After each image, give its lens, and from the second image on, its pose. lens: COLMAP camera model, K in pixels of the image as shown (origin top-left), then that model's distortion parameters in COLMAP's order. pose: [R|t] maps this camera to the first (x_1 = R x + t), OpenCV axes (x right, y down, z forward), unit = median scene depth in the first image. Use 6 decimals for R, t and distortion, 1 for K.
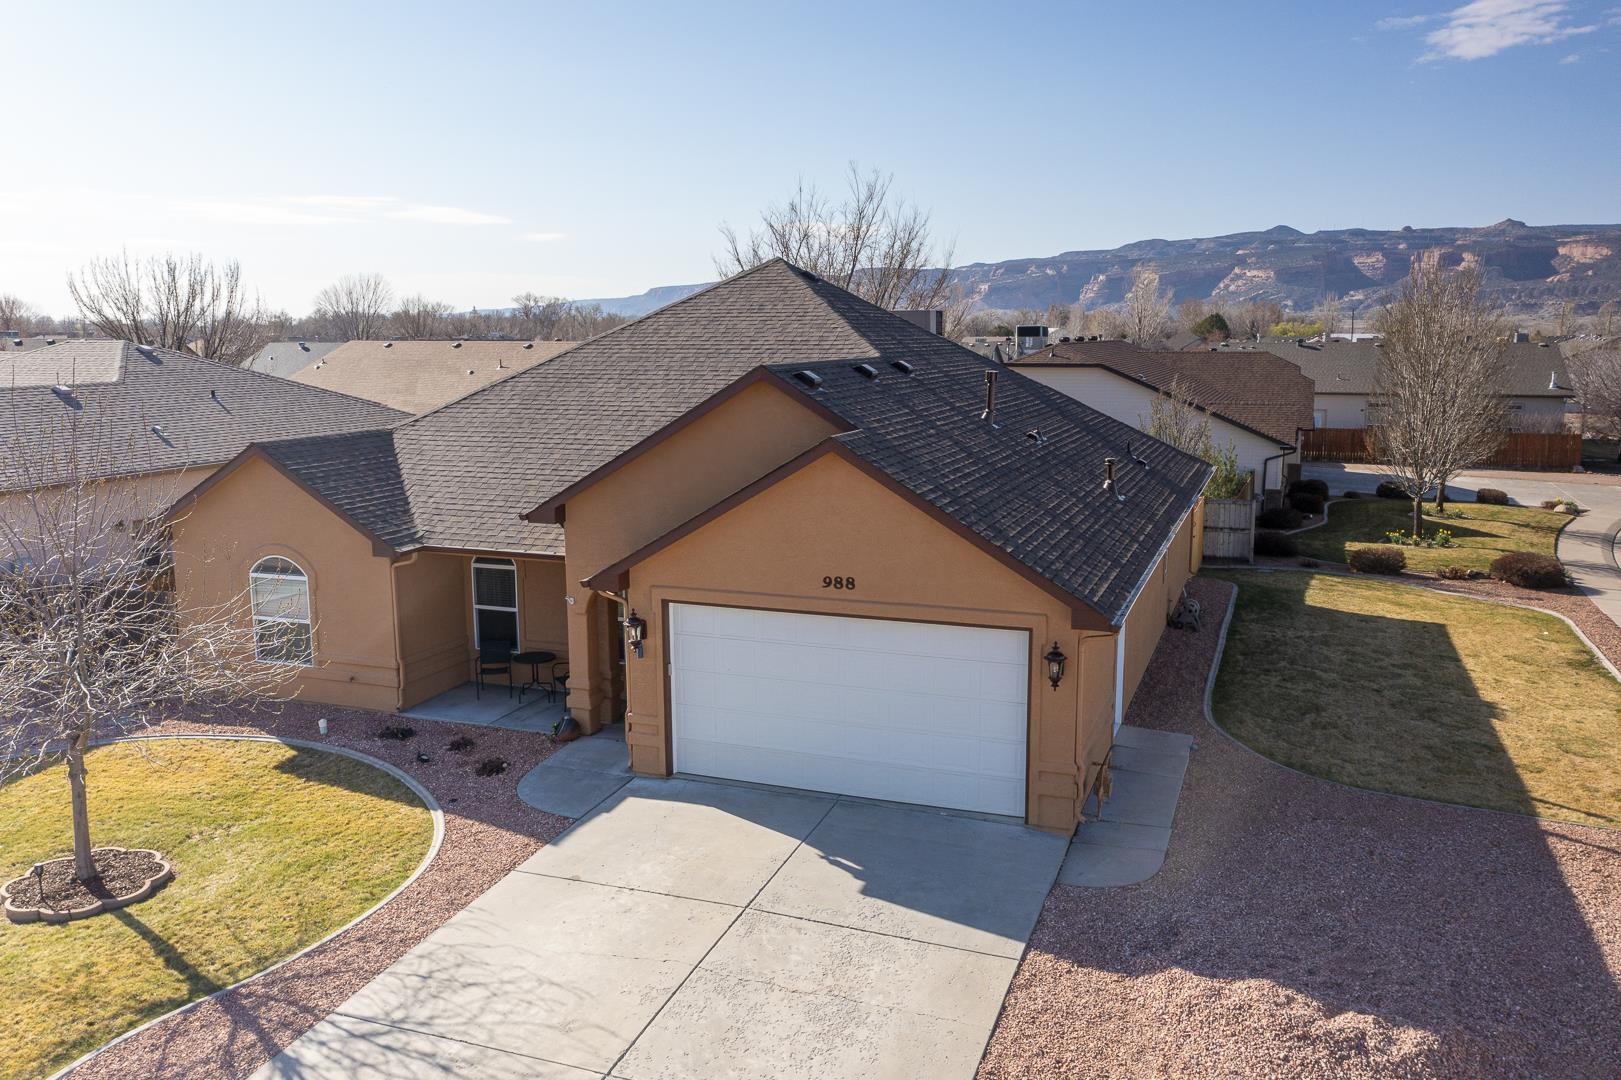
lens RADIAL K [[1280.6, 0, 808.9], [0, 1280.6, 533.8], [0, 0, 1]] dist [-0.009803, -0.001060]
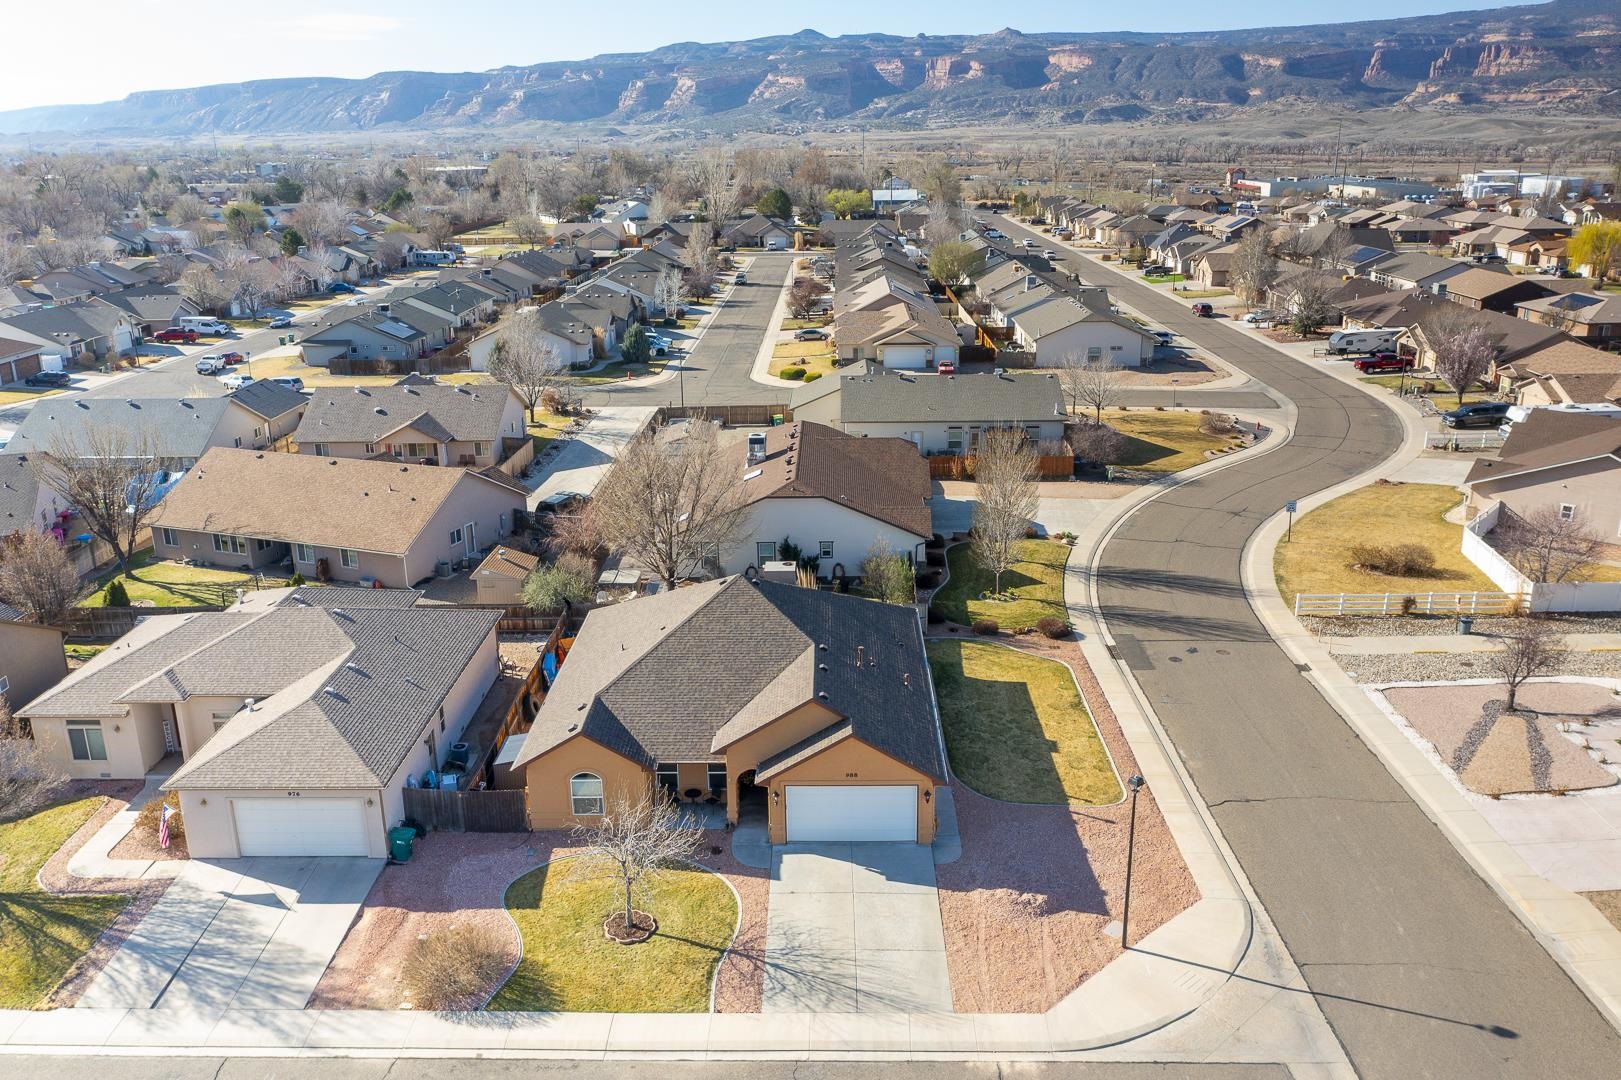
lens RADIAL K [[1280.6, 0, 808.9], [0, 1280.6, 533.8], [0, 0, 1]] dist [-0.009803, -0.001060]
pose [[0.940457, -0.109843, 0.321676, -0.817127], [0.062429, 0.986066, 0.154197, -0.828301], [-0.334132, -0.124933, 0.934210, -1.403073]]
